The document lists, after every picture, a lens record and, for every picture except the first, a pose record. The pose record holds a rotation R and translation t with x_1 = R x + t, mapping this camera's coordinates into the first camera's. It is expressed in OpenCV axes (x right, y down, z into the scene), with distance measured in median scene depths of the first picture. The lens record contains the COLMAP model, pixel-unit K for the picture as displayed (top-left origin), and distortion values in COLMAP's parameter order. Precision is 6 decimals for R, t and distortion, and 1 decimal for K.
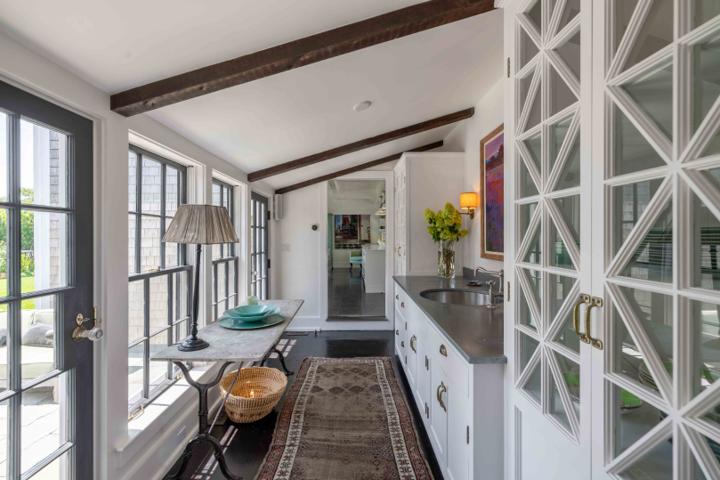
lens RADIAL K [[301.3, 0, 362.4], [0, 301.3, 236.4], [0, 0, 1]] dist [-0.003798, 0.000257]
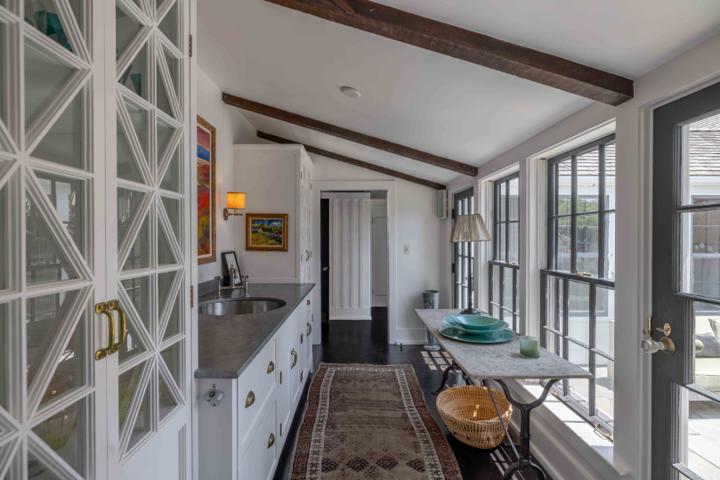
lens RADIAL K [[383.5, 0, 359.0], [0, 383.5, 239.6], [0, 0, 1]] dist [-0.002746, -0.000360]
pose [[-0.999878, -0.004446, 0.014954, -0.038693], [-0.004272, 0.999923, 0.011655, -0.006129], [-0.015004, 0.011589, -0.999820, 2.174946]]
